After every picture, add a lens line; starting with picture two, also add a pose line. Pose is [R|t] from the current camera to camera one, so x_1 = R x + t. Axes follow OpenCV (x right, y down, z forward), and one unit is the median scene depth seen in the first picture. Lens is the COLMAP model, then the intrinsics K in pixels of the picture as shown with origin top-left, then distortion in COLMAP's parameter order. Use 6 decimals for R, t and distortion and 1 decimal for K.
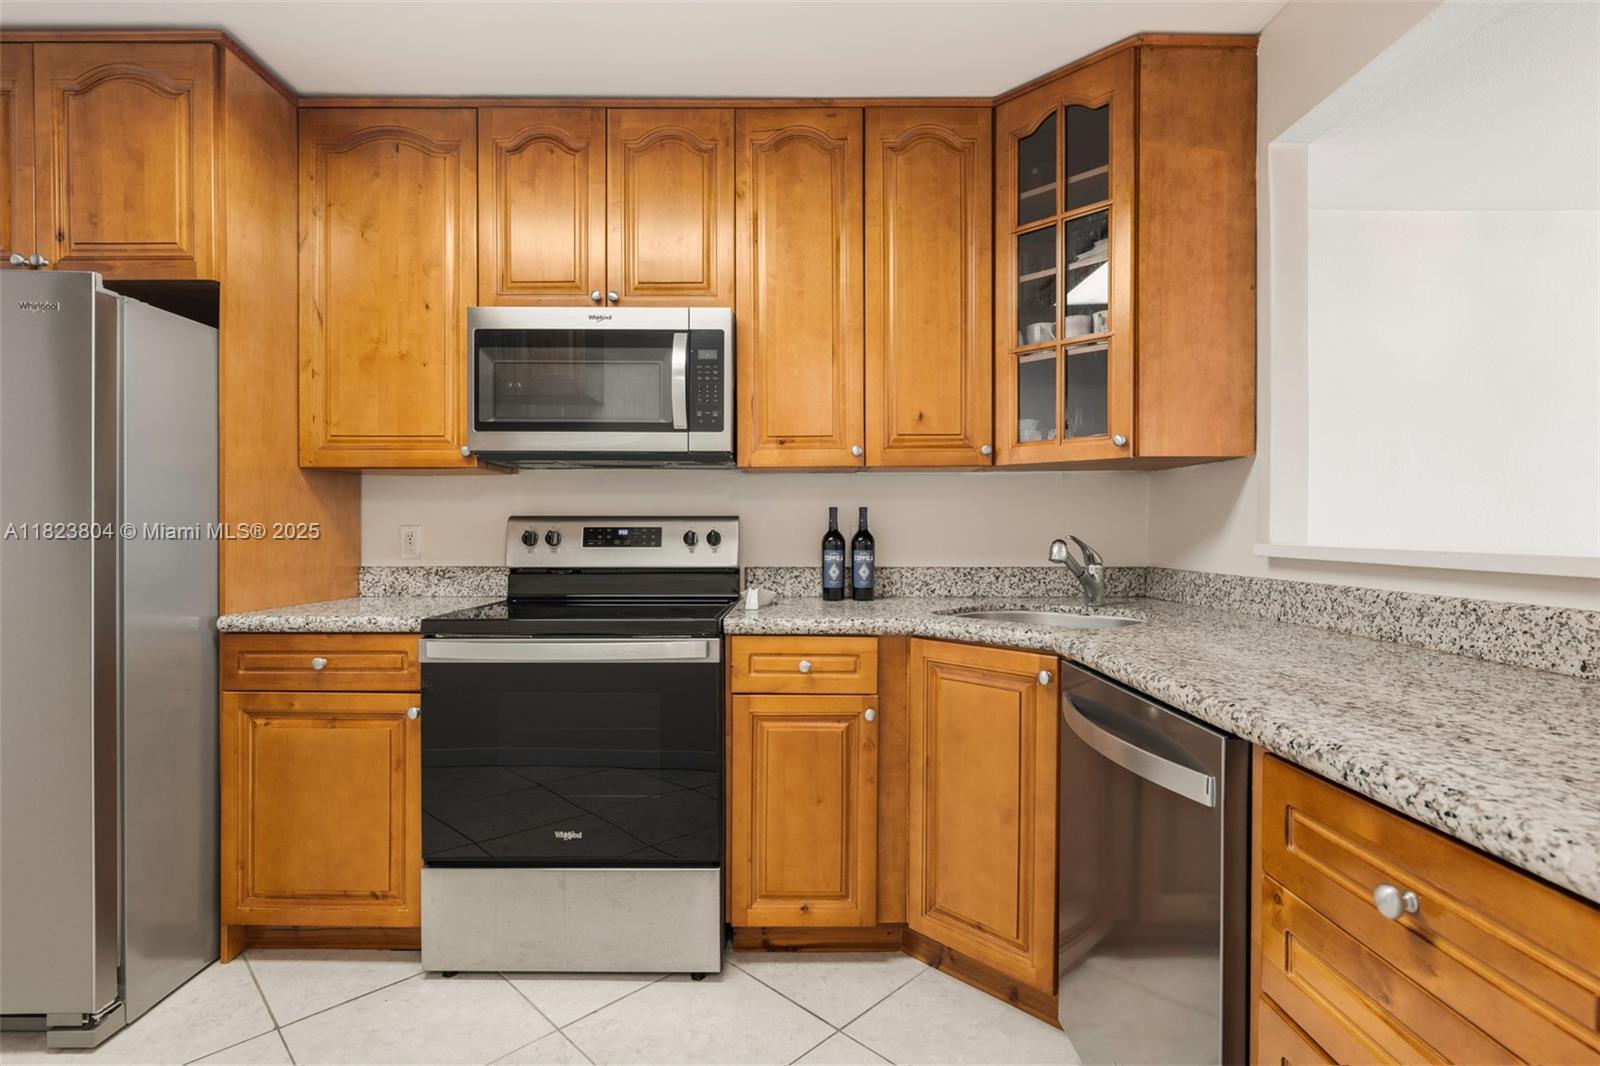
lens RADIAL K [[764.1, 0, 805.0], [0, 764.1, 539.4], [0, 0, 1]] dist [-0.009213, 0.002552]
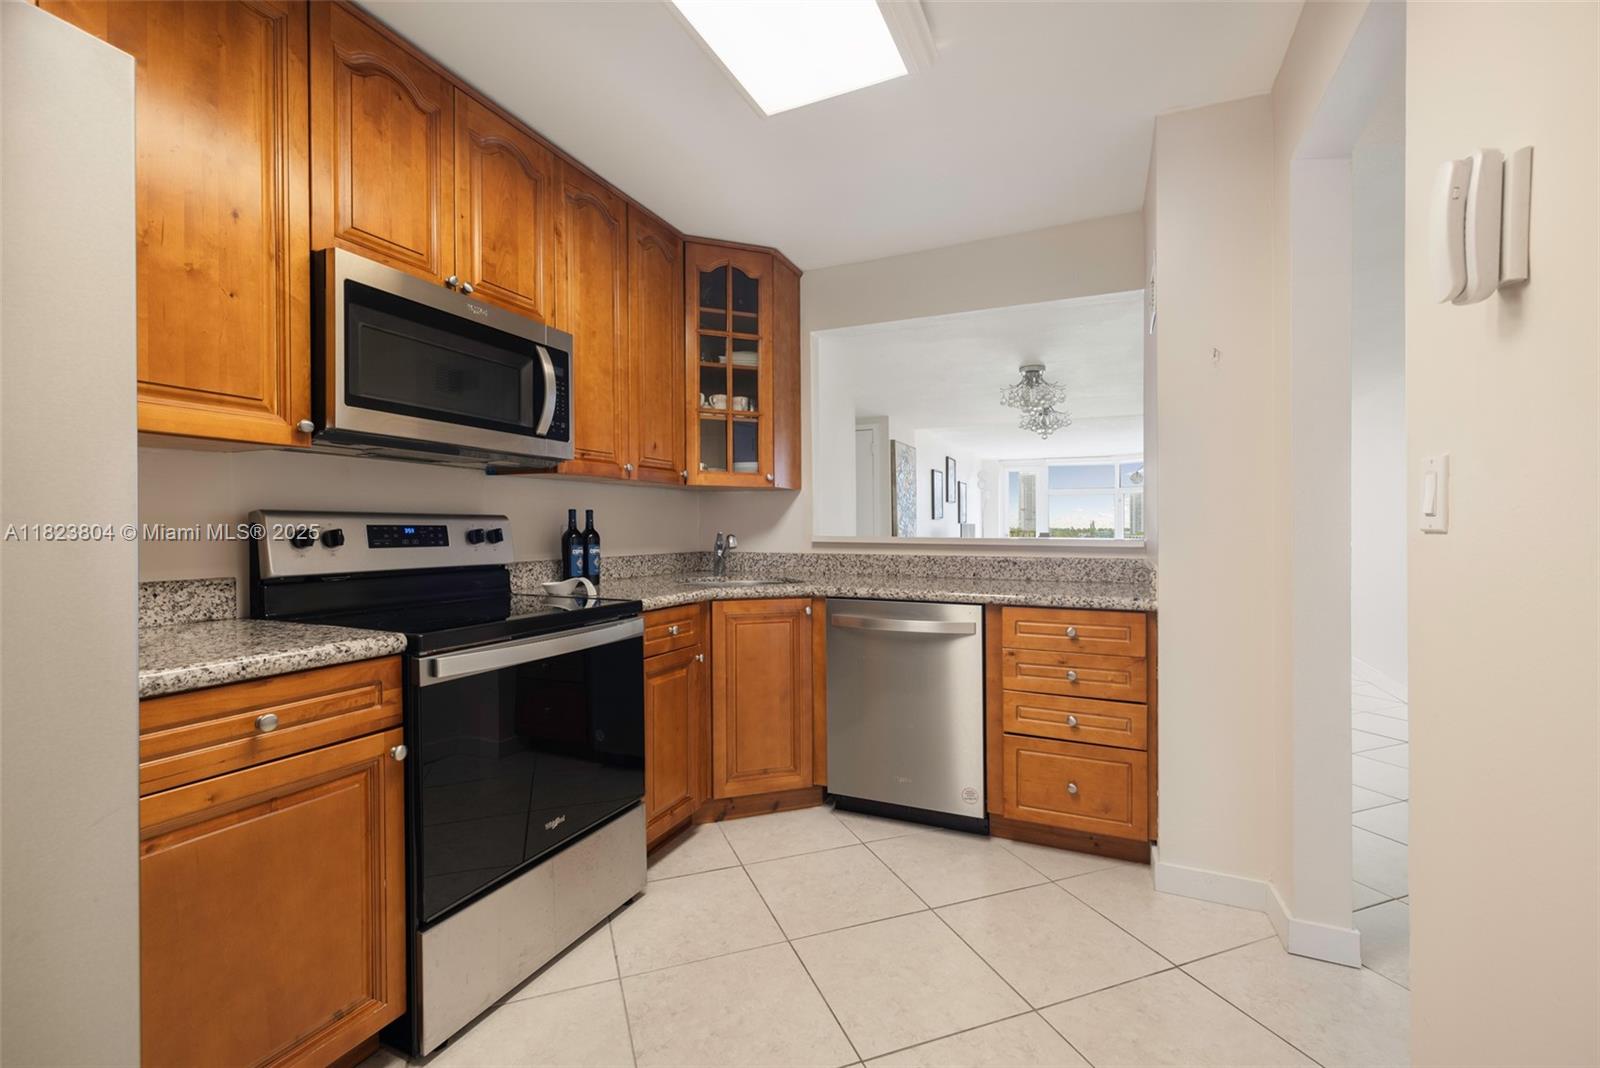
lens RADIAL K [[686.0, 0, 790.1], [0, 686.0, 526.6], [0, 0, 1]] dist [0.001695, 0.000050]
pose [[0.417242, 0.002736, 0.908791, -0.971567], [0.008914, 0.999935, -0.007103, -0.005413], [-0.908752, 0.011065, 0.417190, 0.298595]]
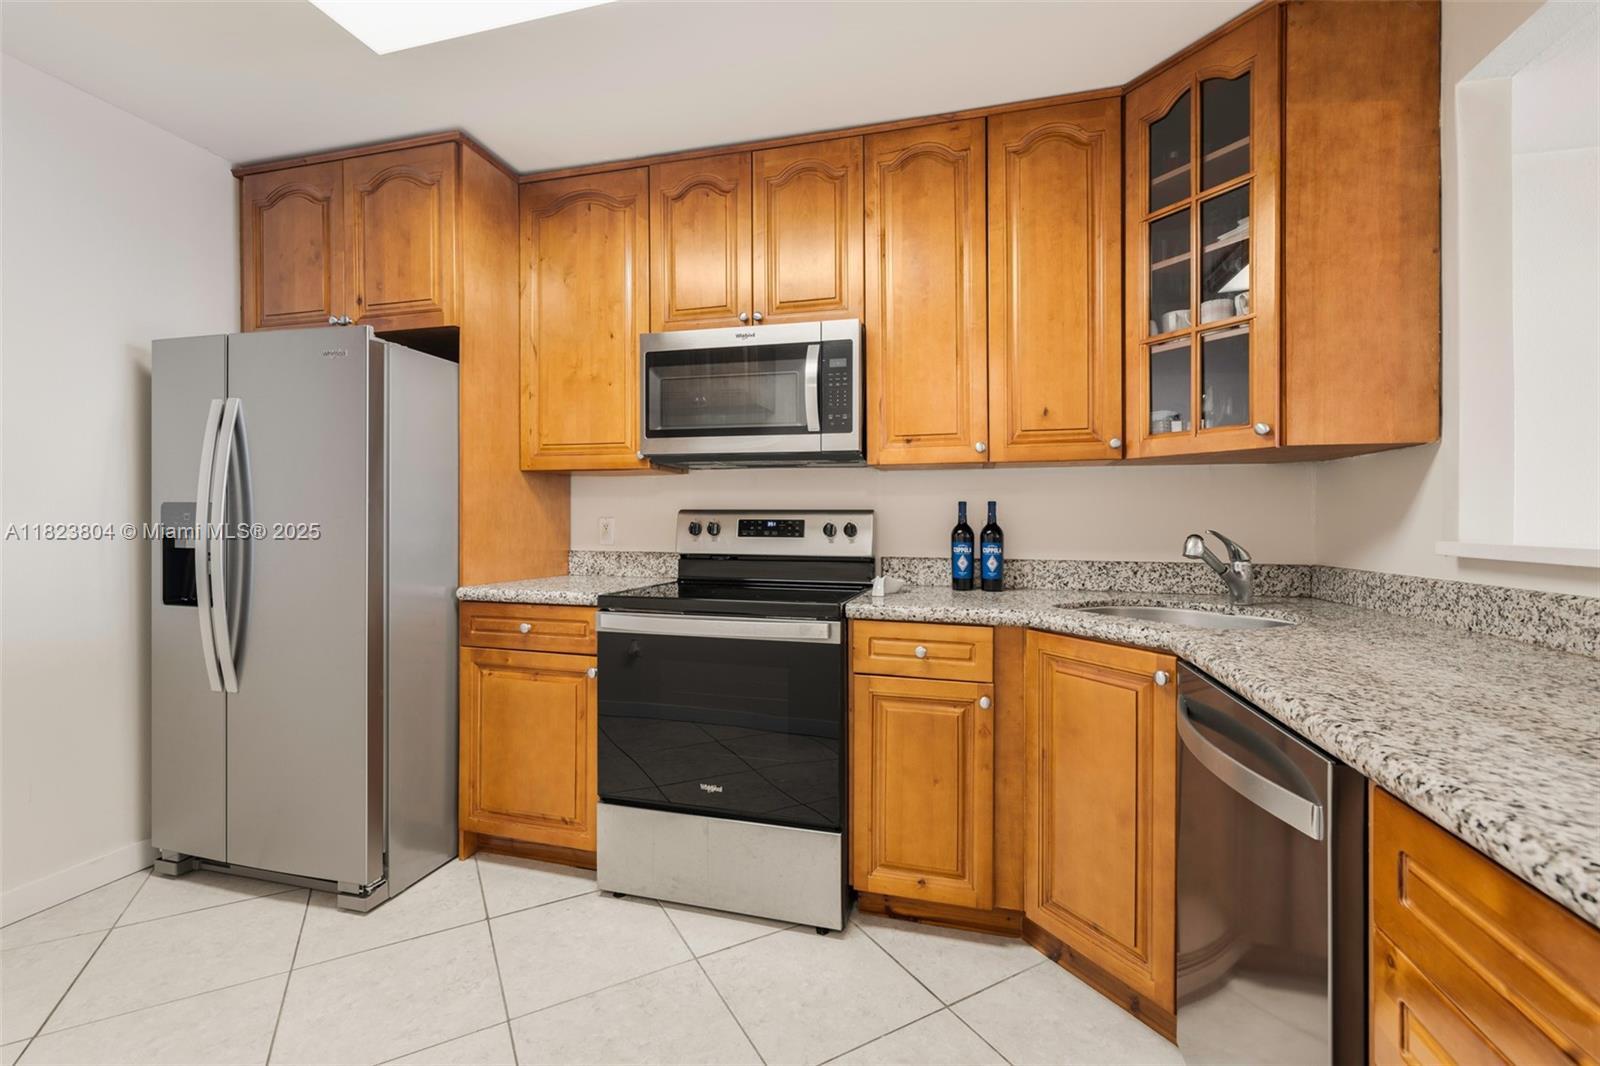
lens RADIAL K [[686.0, 0, 795.7], [0, 686.0, 525.2], [0, 0, 1]] dist [0.001695, 0.000050]
pose [[0.963546, 0.006802, -0.267456, 0.083259], [-0.009214, 0.999927, -0.007762, -0.000163], [0.267384, 0.009943, 0.963539, 0.036164]]
